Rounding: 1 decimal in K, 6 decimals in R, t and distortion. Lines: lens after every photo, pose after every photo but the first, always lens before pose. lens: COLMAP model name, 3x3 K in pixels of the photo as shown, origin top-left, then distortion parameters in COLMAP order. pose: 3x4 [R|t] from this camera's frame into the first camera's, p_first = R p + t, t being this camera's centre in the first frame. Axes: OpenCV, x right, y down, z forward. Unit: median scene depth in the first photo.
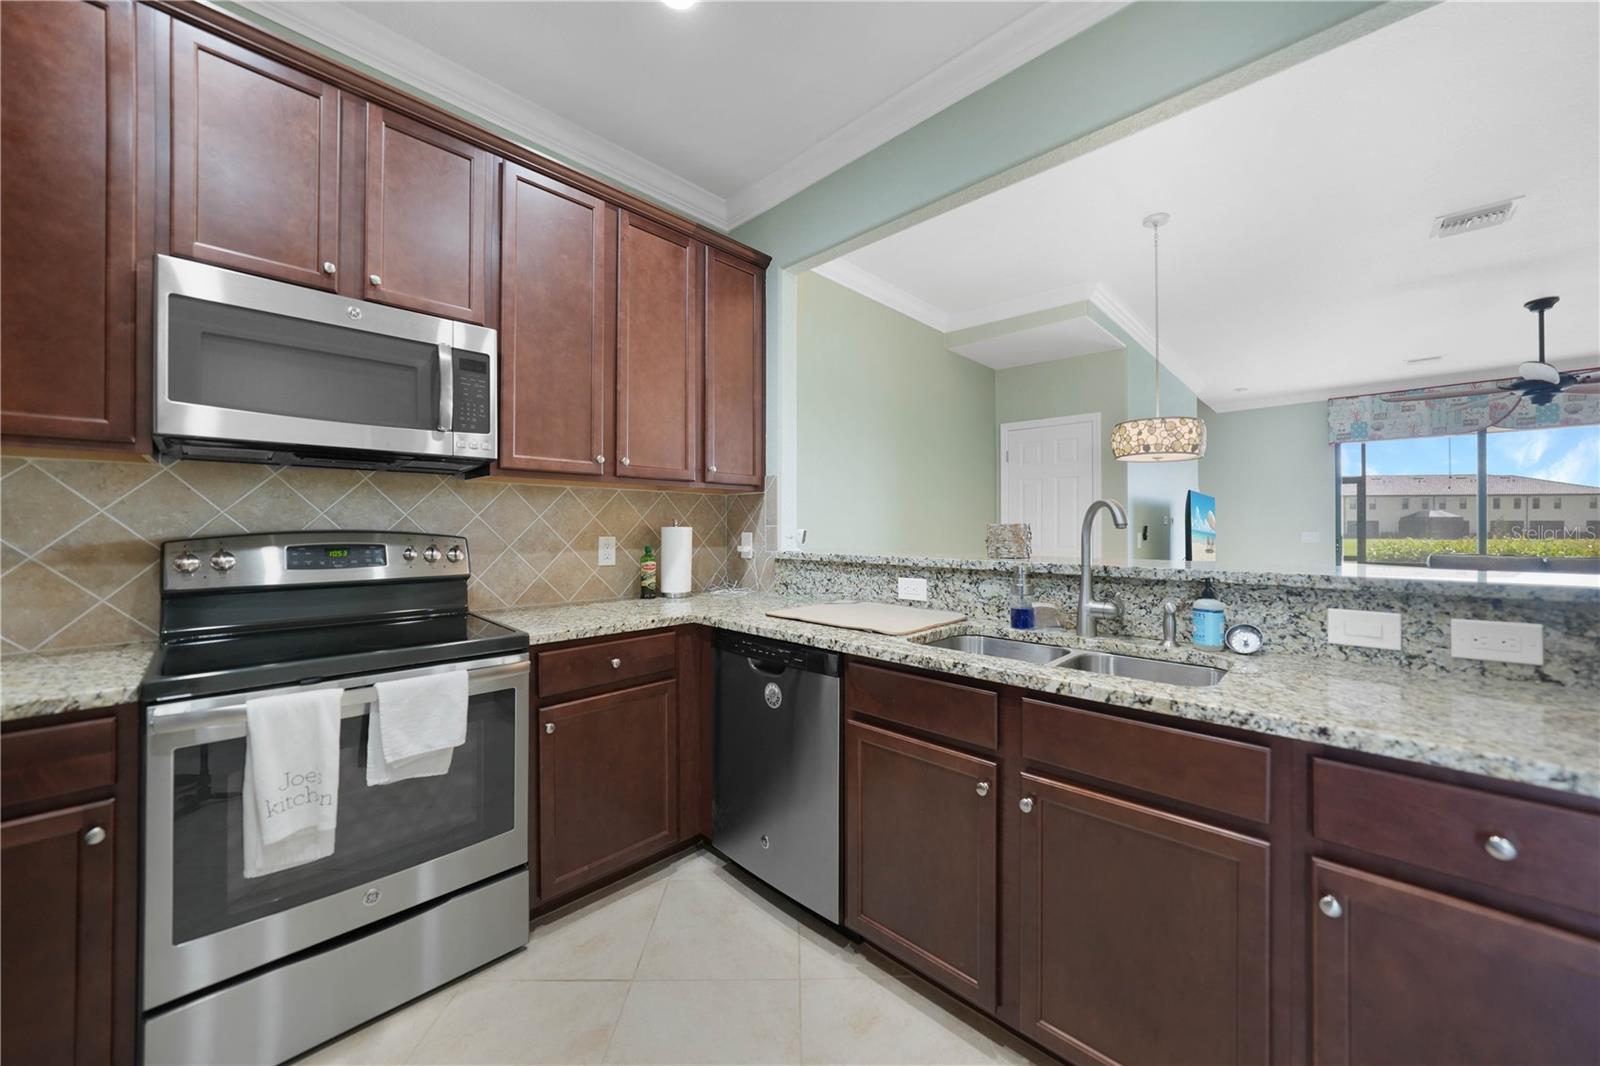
lens RADIAL K [[565.0, 0, 791.8], [0, 565.0, 519.3], [0, 0, 1]] dist [-0.015750, 0.000643]
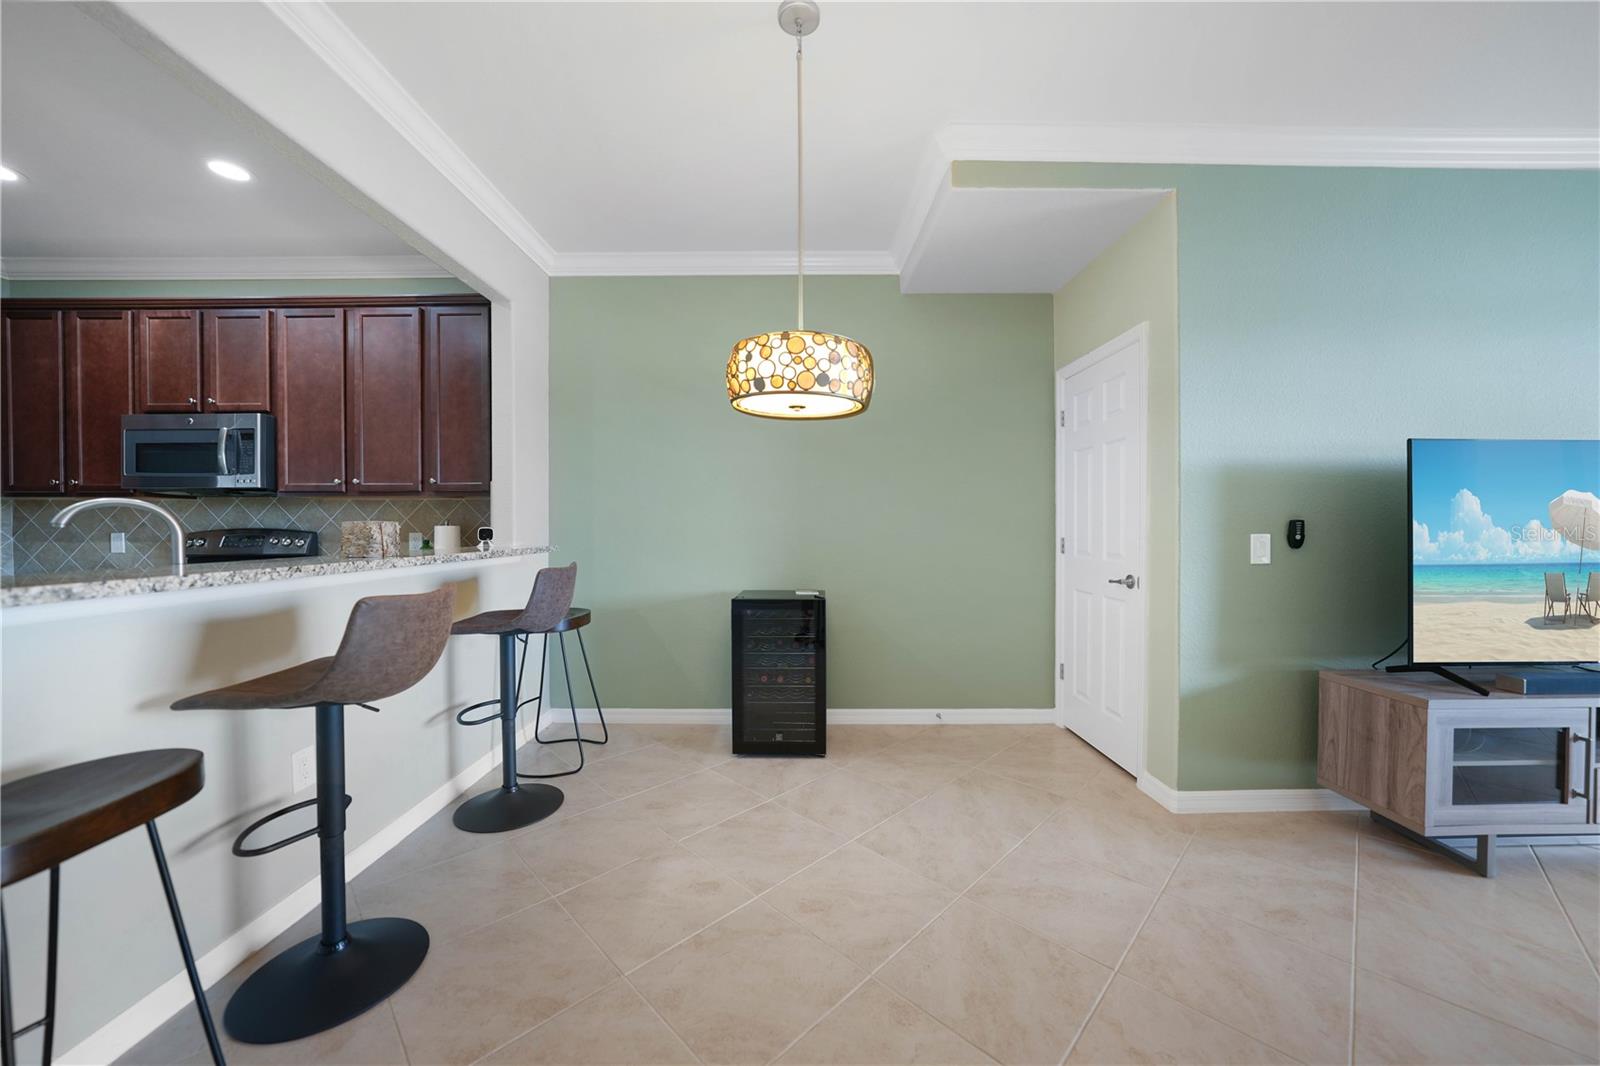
lens RADIAL K [[565.0, 0, 787.9], [0, 565.0, 527.4], [0, 0, 1]] dist [-0.015750, 0.000643]
pose [[0.691610, -0.004220, -0.722259, 1.801010], [0.017513, 0.999787, 0.010928, 0.025652], [0.722059, -0.020206, 0.691537, 0.954188]]
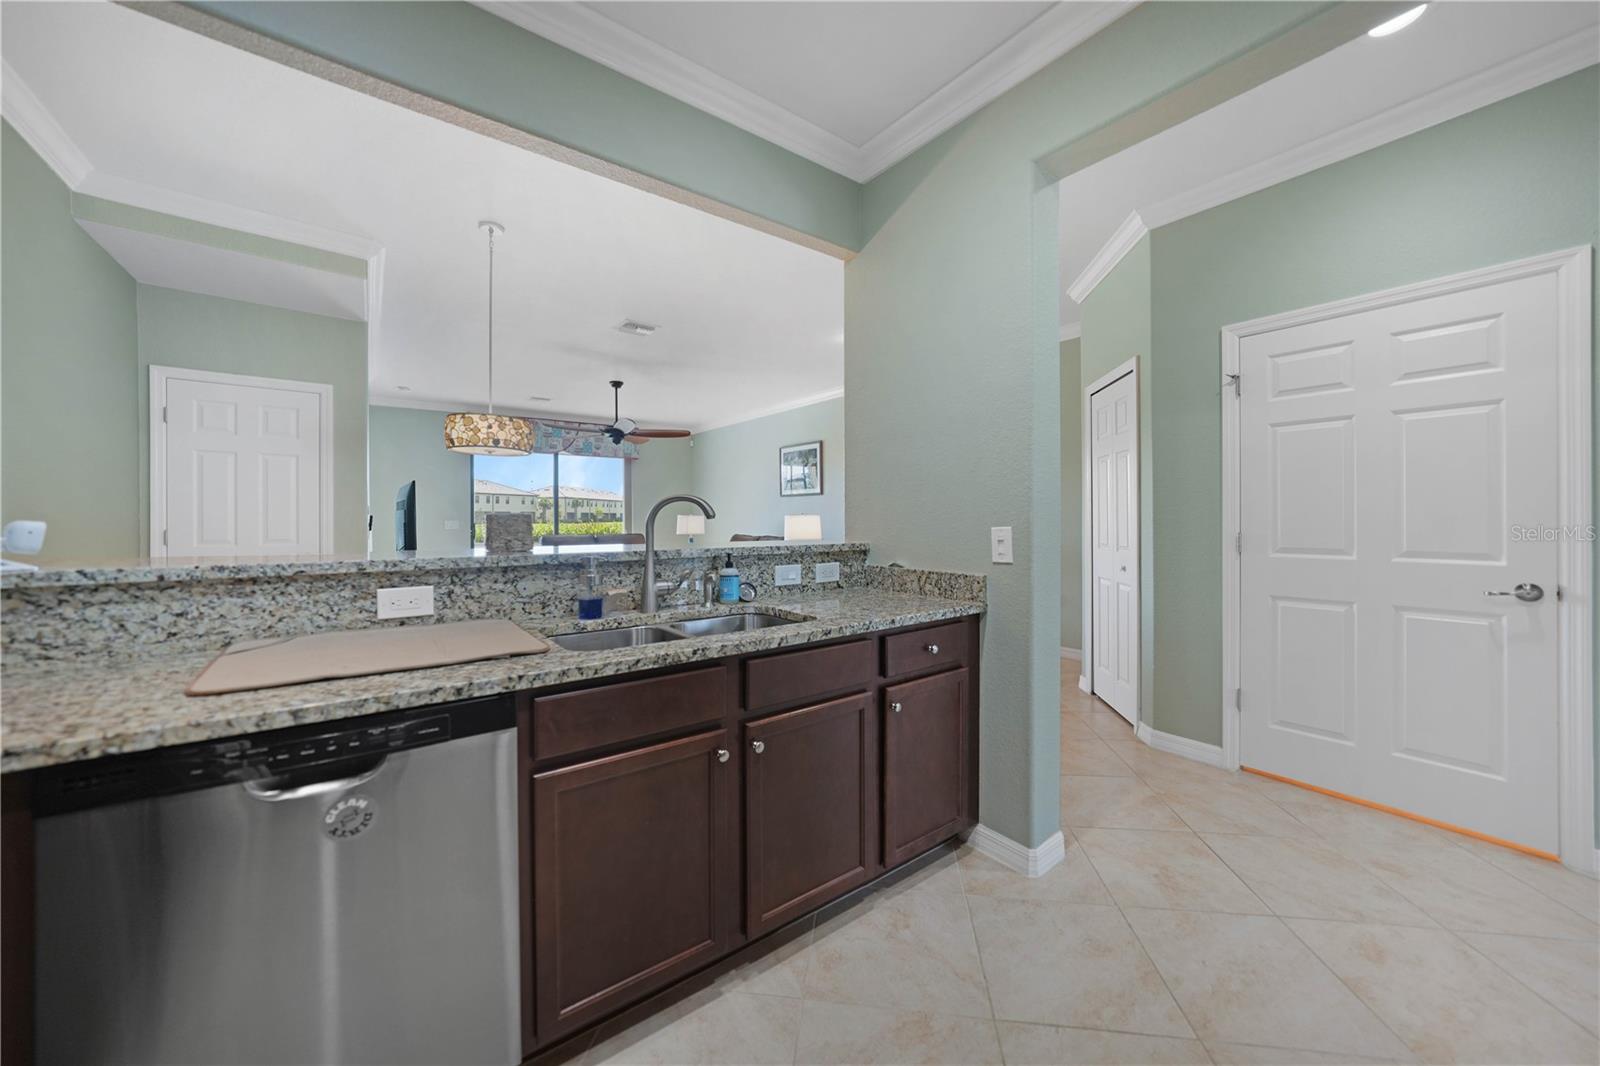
lens RADIAL K [[565.0, 0, 765.7], [0, 565.0, 512.0], [0, 0, 1]] dist [-0.015750, 0.000643]
pose [[0.183208, 0.008533, 0.983037, -0.538185], [-0.014450, 0.999878, -0.005986, 0.005733], [-0.982968, -0.013108, 0.183308, 0.530060]]
